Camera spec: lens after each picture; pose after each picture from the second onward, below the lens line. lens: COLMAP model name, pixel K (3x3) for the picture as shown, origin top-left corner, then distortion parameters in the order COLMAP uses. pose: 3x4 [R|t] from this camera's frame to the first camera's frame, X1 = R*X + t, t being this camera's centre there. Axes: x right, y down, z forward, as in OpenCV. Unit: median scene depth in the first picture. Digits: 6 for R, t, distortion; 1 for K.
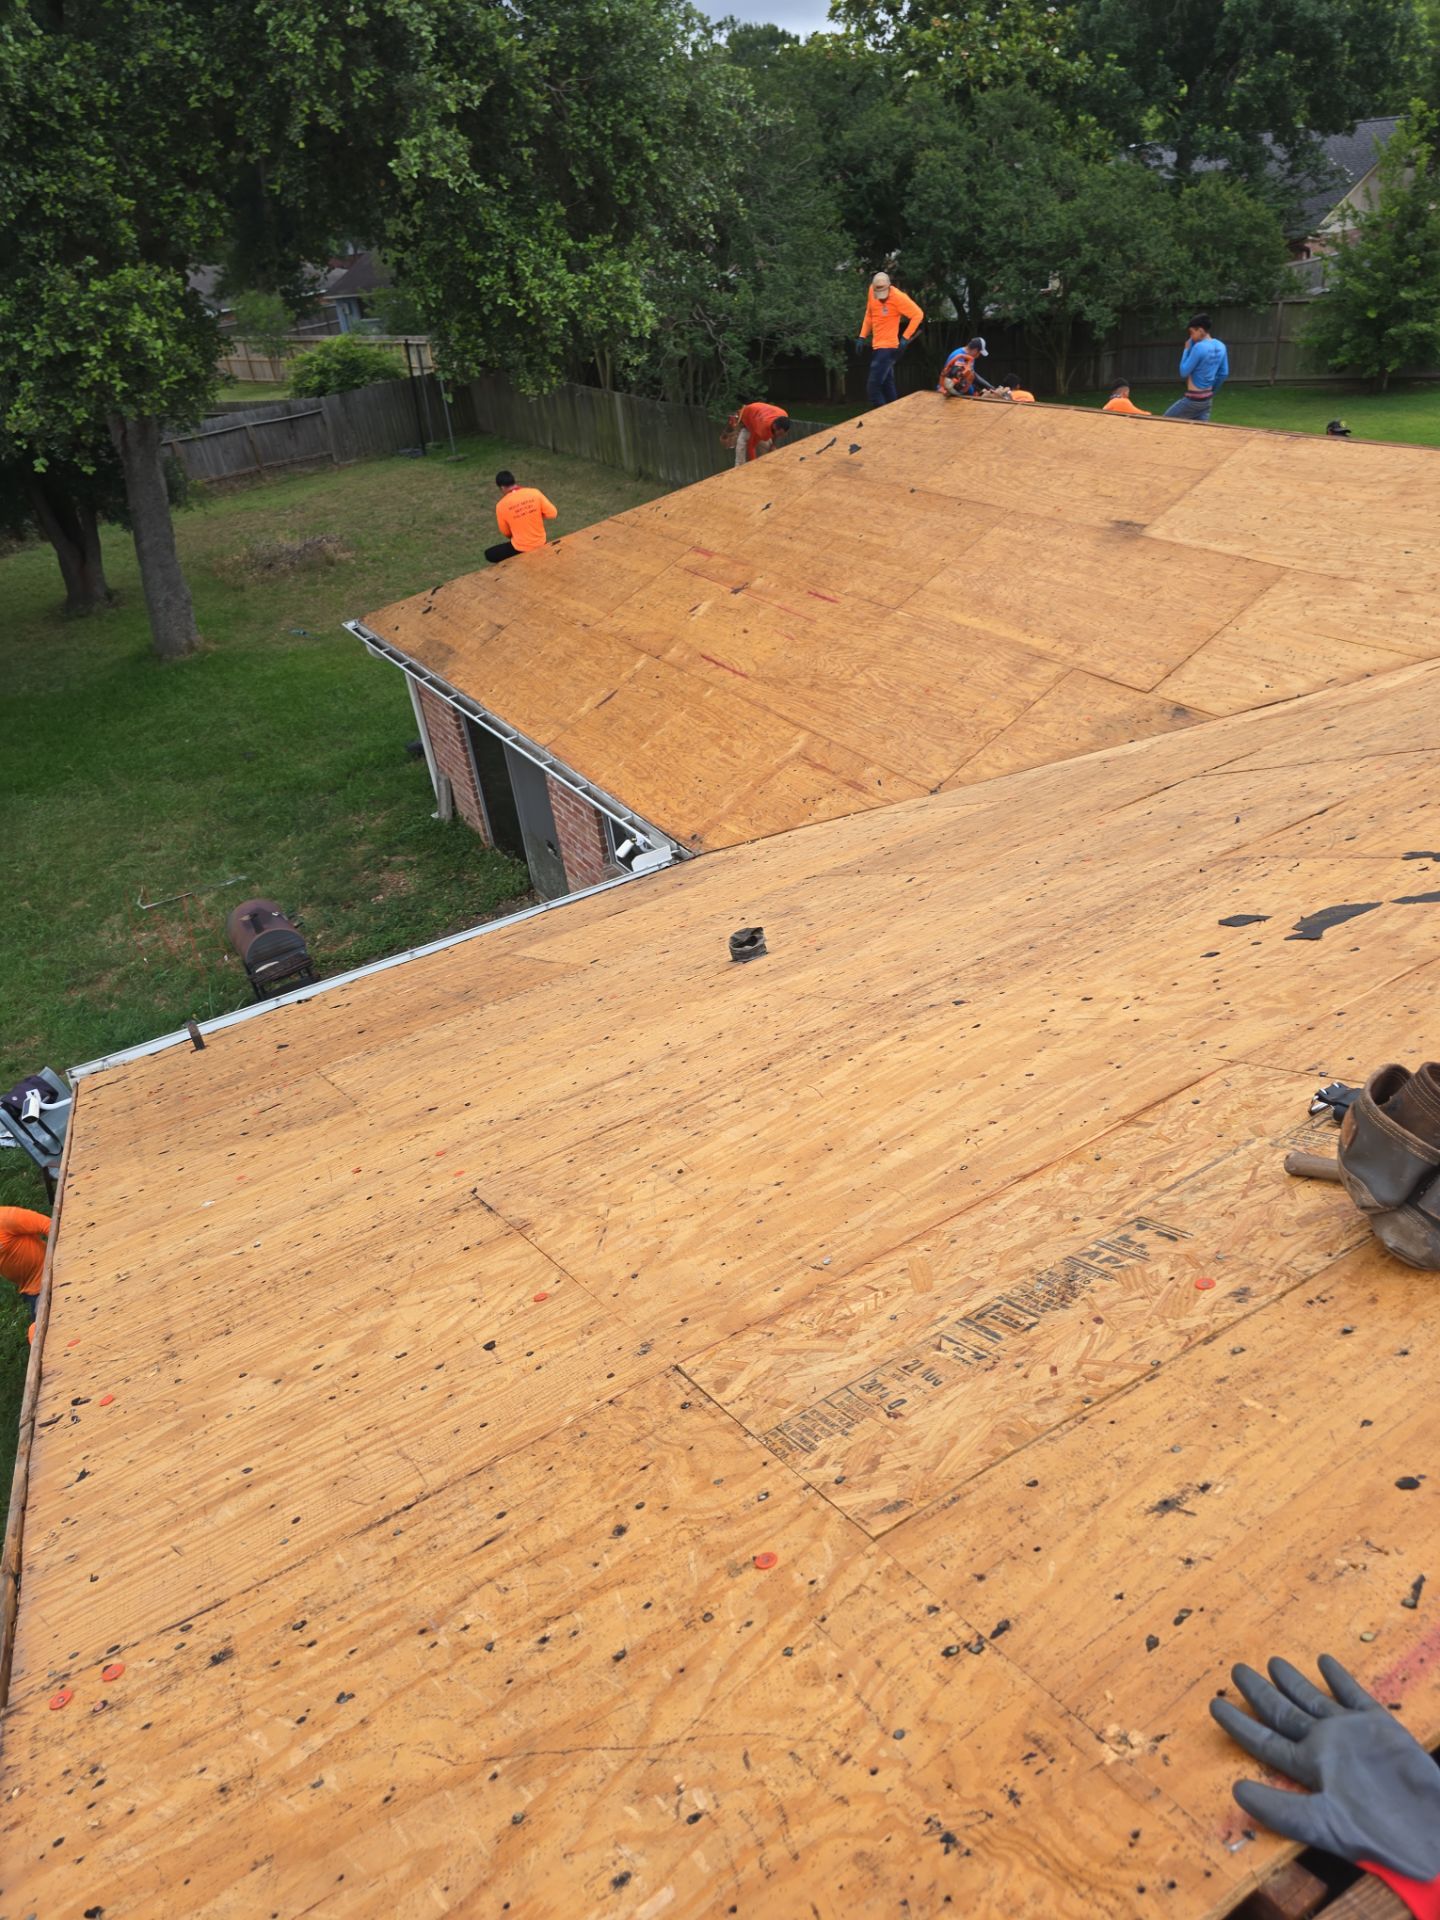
lens RADIAL K [[1275.2, 0, 717.7], [0, 1275.2, 966.2], [0, 0, 1]] dist [0.049543, -0.046319]
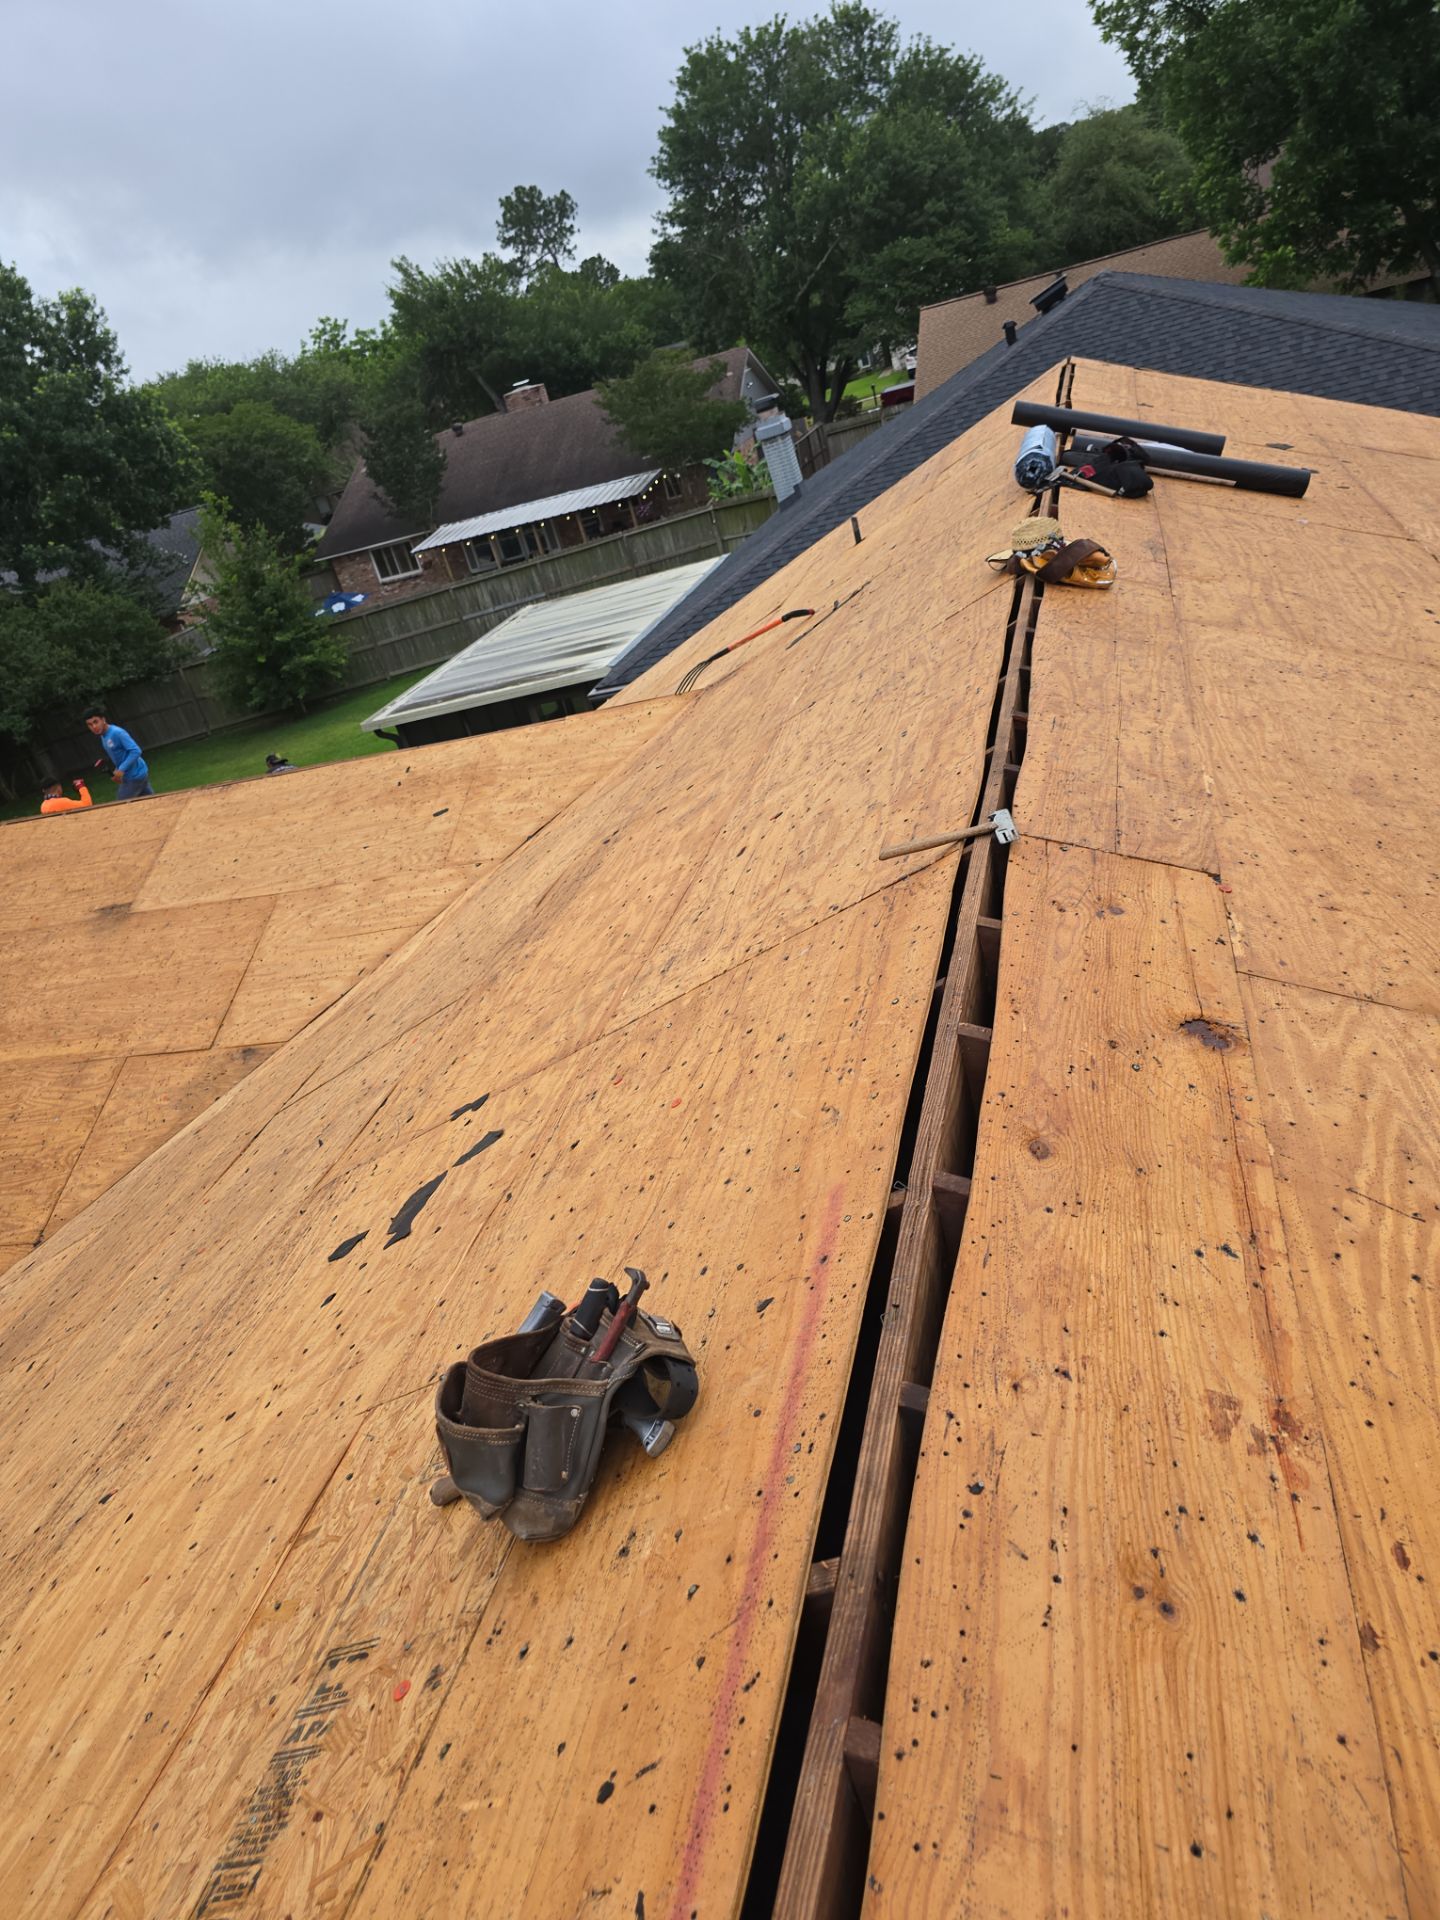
lens RADIAL K [[1275.2, 0, 717.7], [0, 1275.2, 966.2], [0, 0, 1]] dist [0.049543, -0.046319]
pose [[0.705396, -0.381261, 0.597543, 0.115532], [0.513172, 0.856222, -0.059487, -0.018298], [-0.488949, 0.348604, 0.799628, -0.026467]]
